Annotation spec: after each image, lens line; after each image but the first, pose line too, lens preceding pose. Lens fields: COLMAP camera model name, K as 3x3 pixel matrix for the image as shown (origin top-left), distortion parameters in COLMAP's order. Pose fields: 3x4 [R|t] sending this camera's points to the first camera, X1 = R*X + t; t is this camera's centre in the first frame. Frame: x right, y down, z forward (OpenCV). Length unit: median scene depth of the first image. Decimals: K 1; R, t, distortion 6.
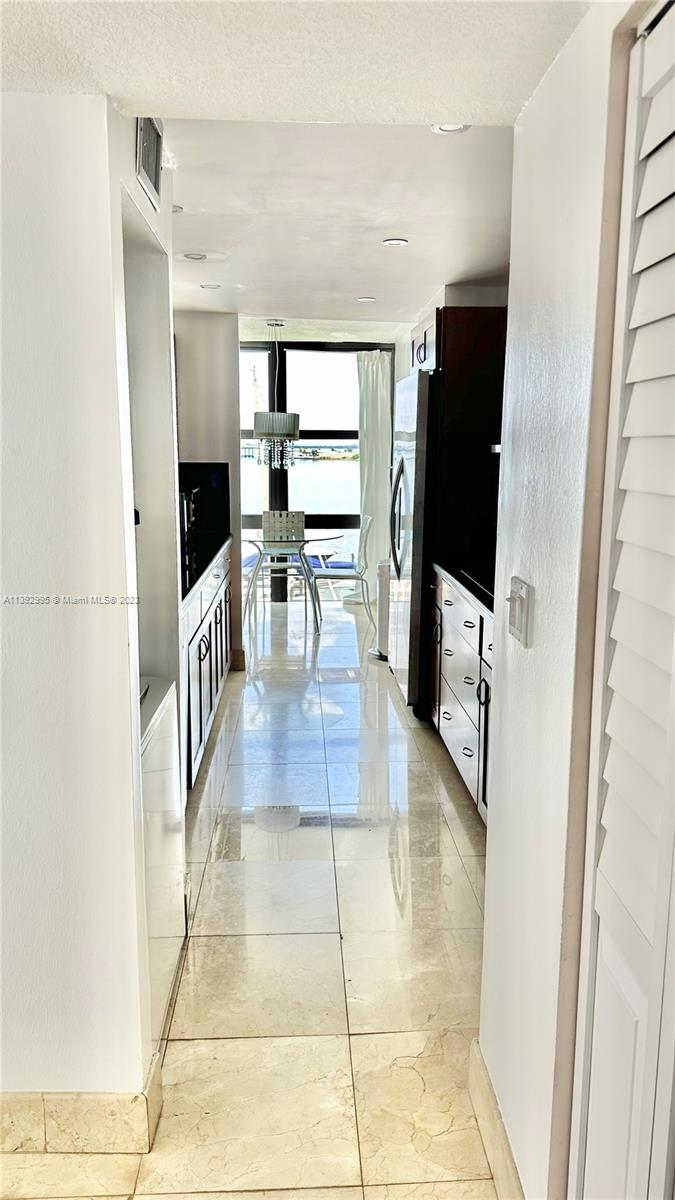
lens RADIAL K [[859.2, 0, 335.8], [0, 859.2, 603.2], [0, 0, 1]] dist [0.027695, -0.033371]
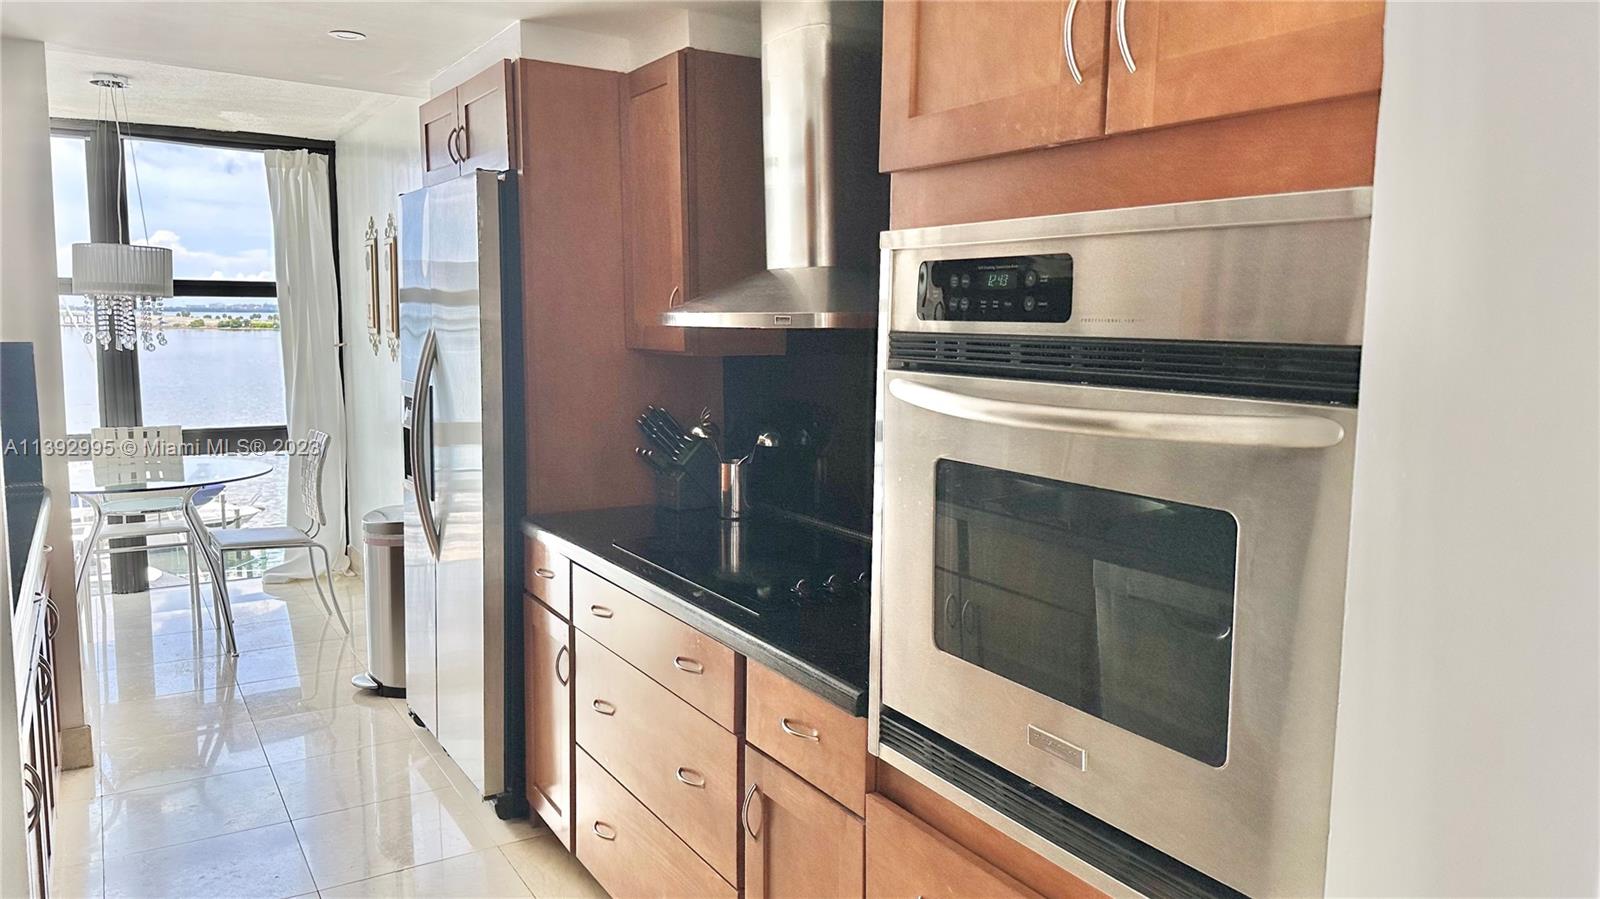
lens RADIAL K [[1130.8, 0, 809.2], [0, 1130.8, 433.2], [0, 0, 1]] dist [-0.000507, -0.002040]
pose [[0.868328, -0.049472, 0.493517, -0.044087], [0.084667, 0.995194, -0.049207, -0.031900], [-0.488711, 0.084513, 0.868343, 0.171596]]
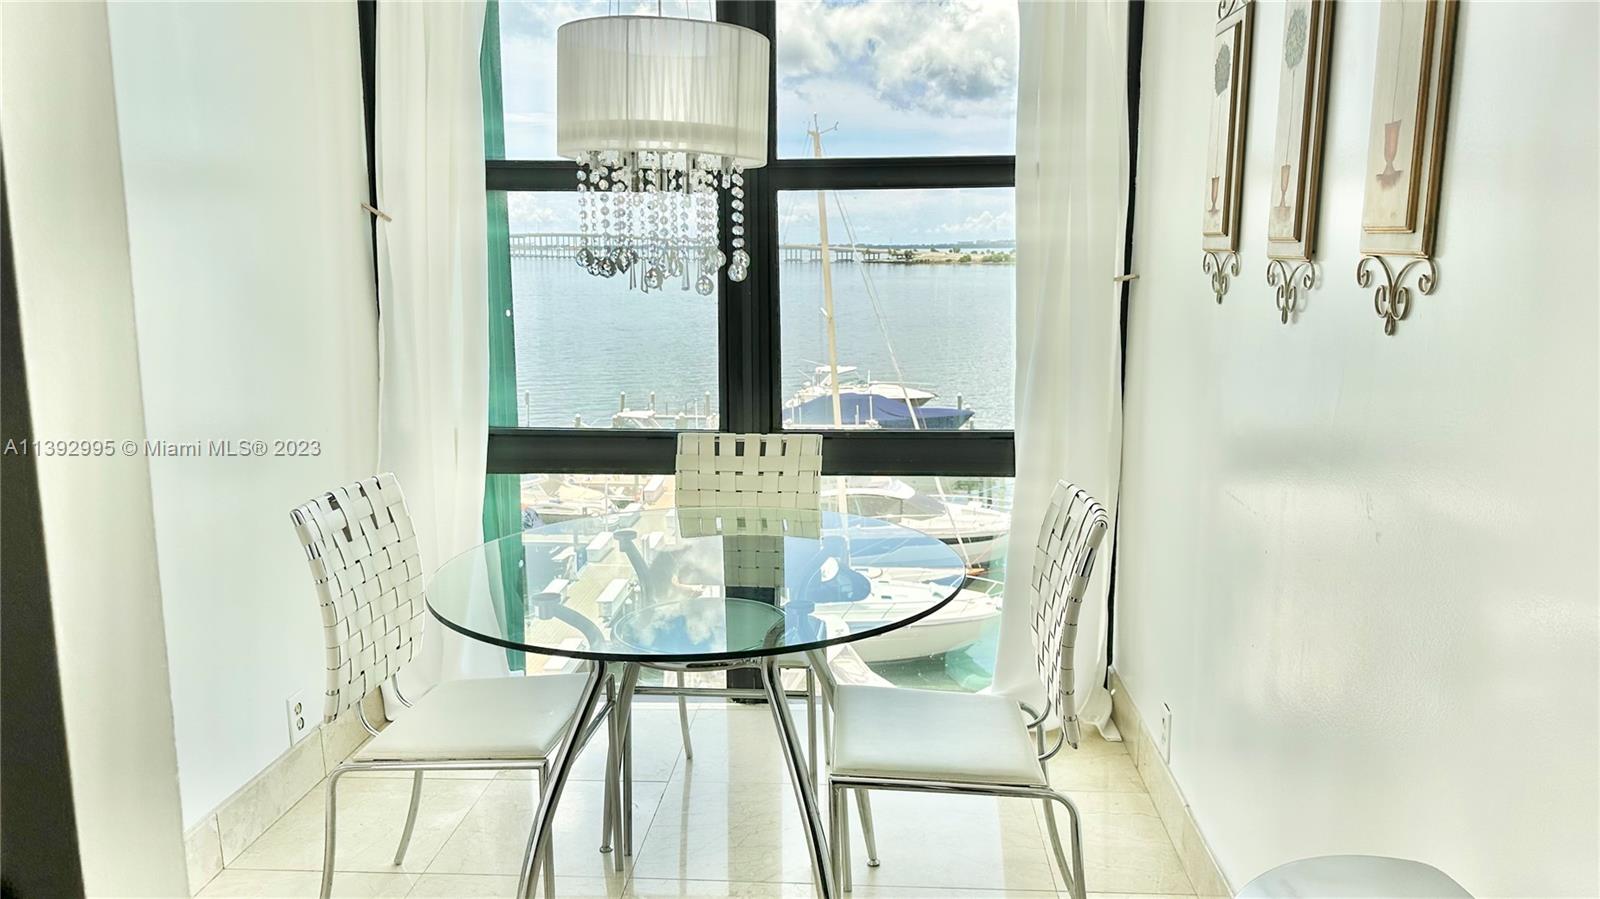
lens RADIAL K [[1145.7, 0, 792.0], [0, 1145.7, 457.0], [0, 0, 1]] dist [0.027695, -0.033371]
pose [[0.992246, 0.010204, -0.123870, -0.000899], [-0.010077, 0.999948, 0.001655, -0.097112], [0.123880, -0.000394, 0.992297, 0.600913]]
